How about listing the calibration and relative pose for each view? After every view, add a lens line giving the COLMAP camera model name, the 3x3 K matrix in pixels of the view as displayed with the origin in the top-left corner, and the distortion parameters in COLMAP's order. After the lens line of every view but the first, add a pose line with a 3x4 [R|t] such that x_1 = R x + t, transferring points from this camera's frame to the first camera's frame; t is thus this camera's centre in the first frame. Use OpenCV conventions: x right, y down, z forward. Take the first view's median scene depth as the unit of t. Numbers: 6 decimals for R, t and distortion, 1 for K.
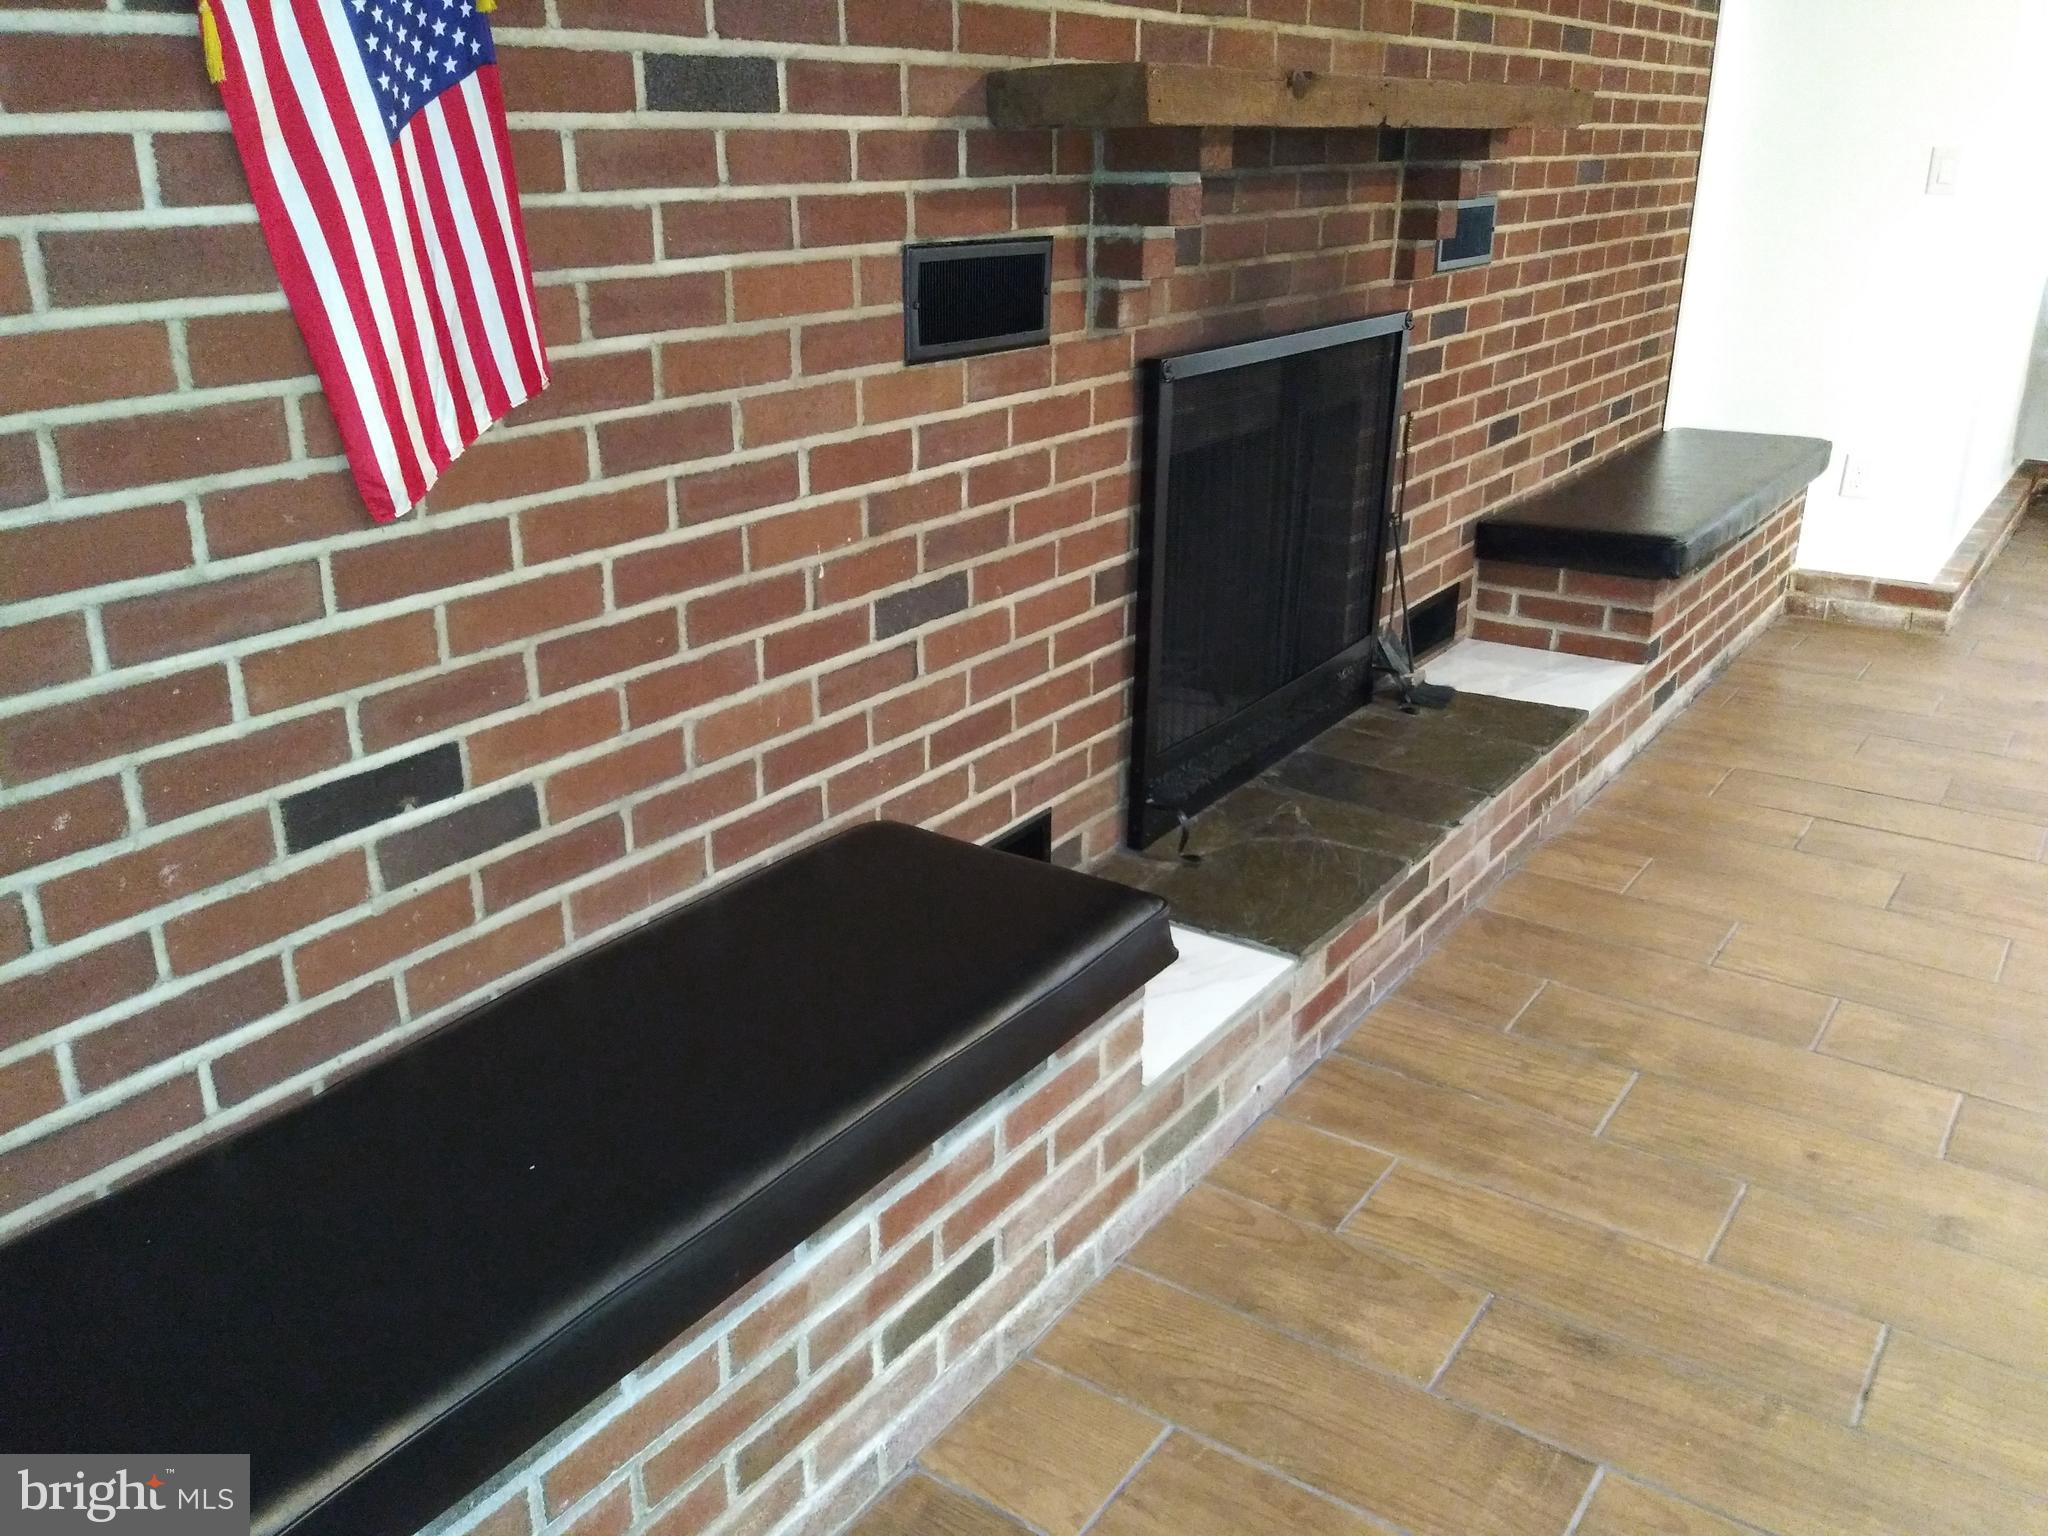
lens RADIAL K [[1660.6, 0, 1014.4], [0, 1660.6, 798.5], [0, 0, 1]] dist [0.031241, -0.071049]
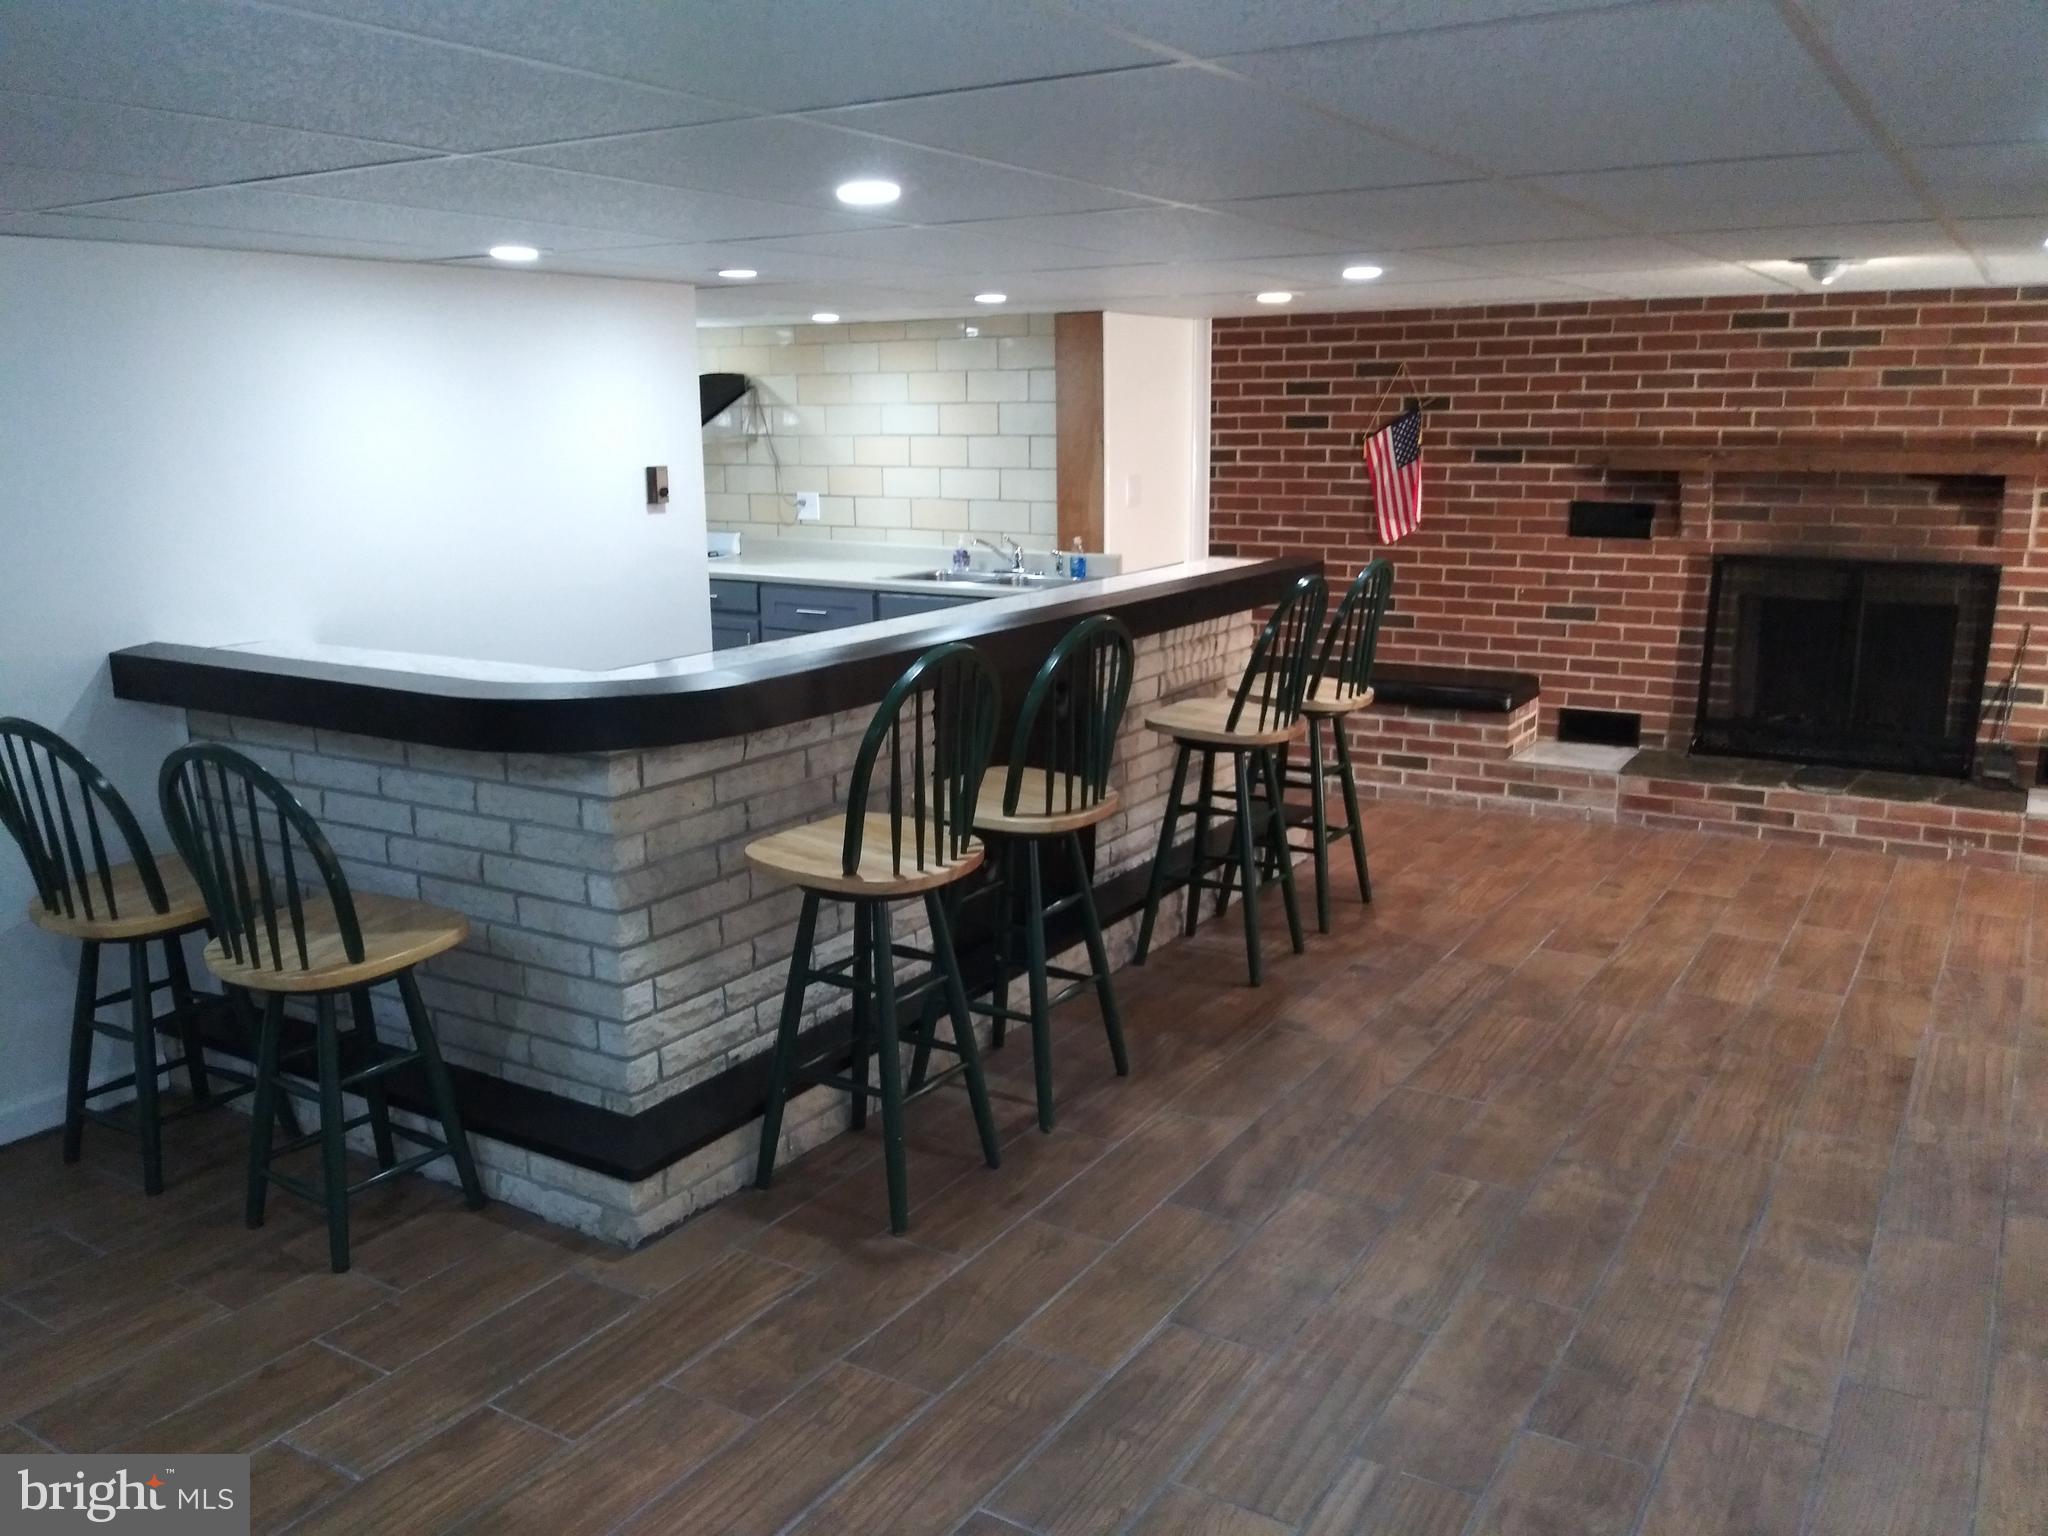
lens RADIAL K [[1660.6, 0, 1016.4], [0, 1660.6, 799.6], [0, 0, 1]] dist [0.031241, -0.071049]
pose [[0.069077, 0.239707, -0.968385, 3.266785], [-0.353862, 0.913472, 0.200873, -0.064667], [0.932743, 0.328799, 0.147923, -0.332467]]
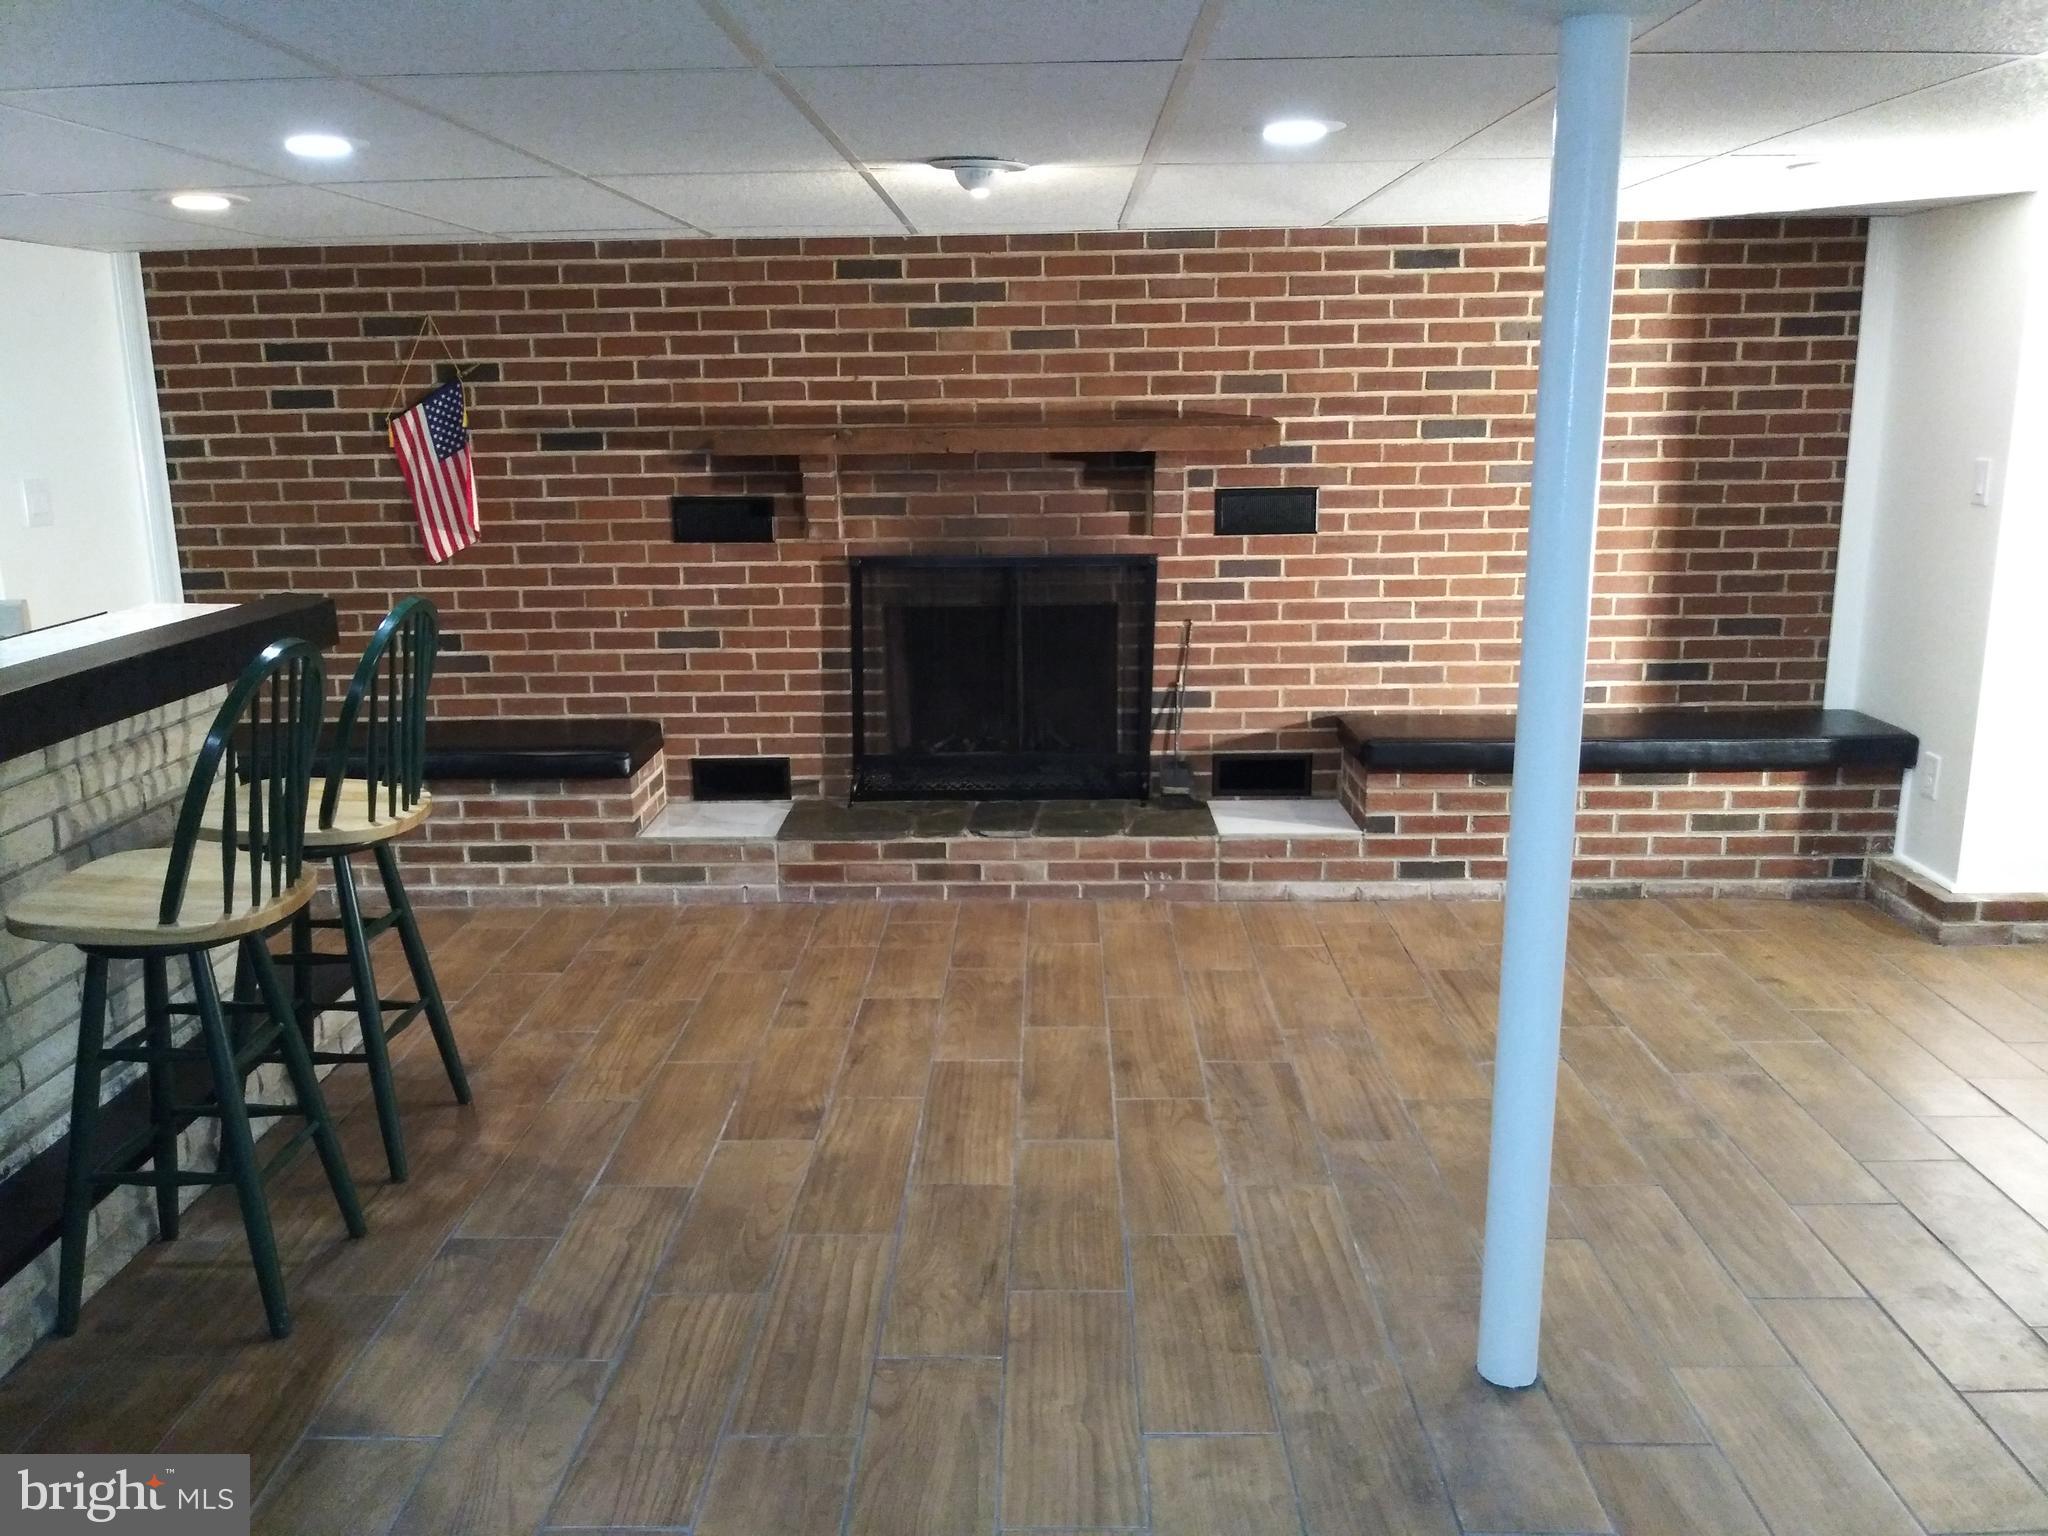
lens RADIAL K [[1660.6, 0, 1002.8], [0, 1660.6, 796.4], [0, 0, 1]] dist [0.031241, -0.071049]
pose [[0.559727, 0.200281, -0.804110, 2.441883], [-0.294445, 0.955101, 0.032931, -0.125819], [0.774602, 0.218334, 0.593567, -0.039348]]
